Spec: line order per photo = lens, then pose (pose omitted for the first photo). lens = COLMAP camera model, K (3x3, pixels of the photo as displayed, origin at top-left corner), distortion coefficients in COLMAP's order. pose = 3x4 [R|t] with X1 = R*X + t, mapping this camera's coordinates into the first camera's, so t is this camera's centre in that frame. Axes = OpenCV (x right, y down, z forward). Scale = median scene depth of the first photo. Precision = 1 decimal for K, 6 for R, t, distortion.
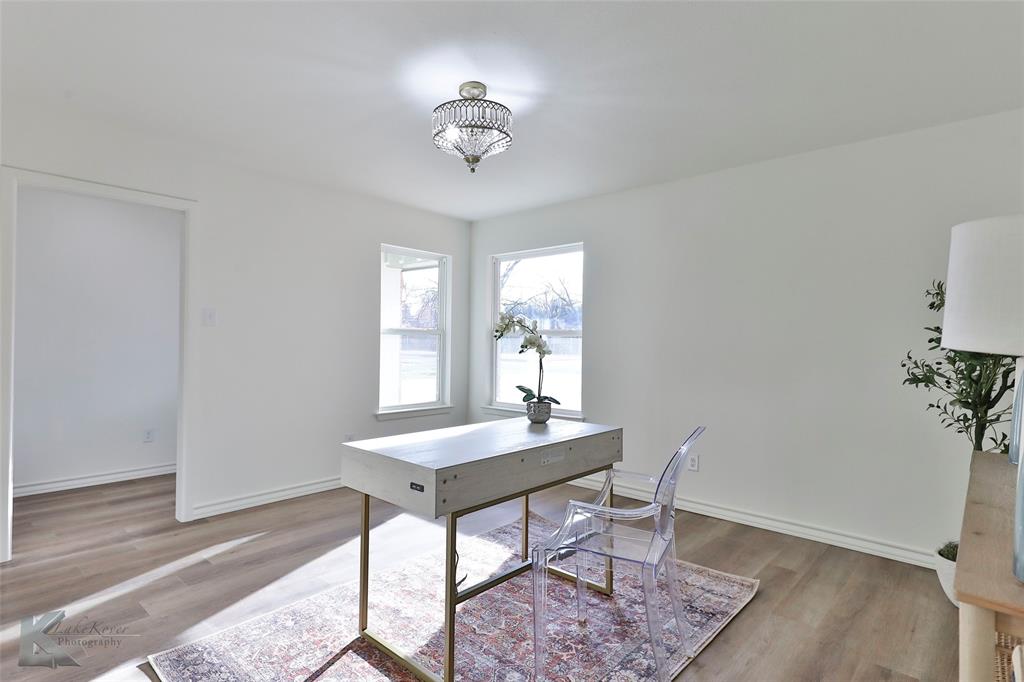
lens RADIAL K [[526.6, 0, 480.1], [0, 526.6, 341.0], [0, 0, 1]] dist [0.033497, -0.001244]
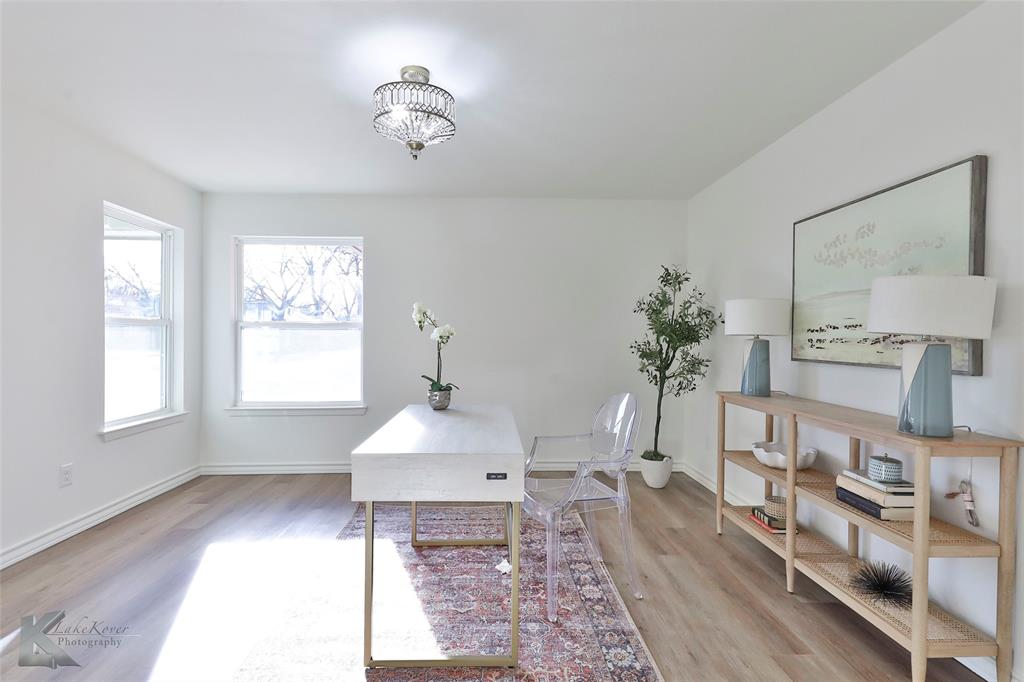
lens RADIAL K [[491.1, 0, 490.5], [0, 491.1, 344.1], [0, 0, 1]] dist [0.019131, -0.008113]
pose [[0.709740, -0.016226, 0.704277, -0.515518], [0.002251, 0.999782, 0.020766, 0.003866], [-0.704460, -0.013153, 0.709621, 0.229470]]
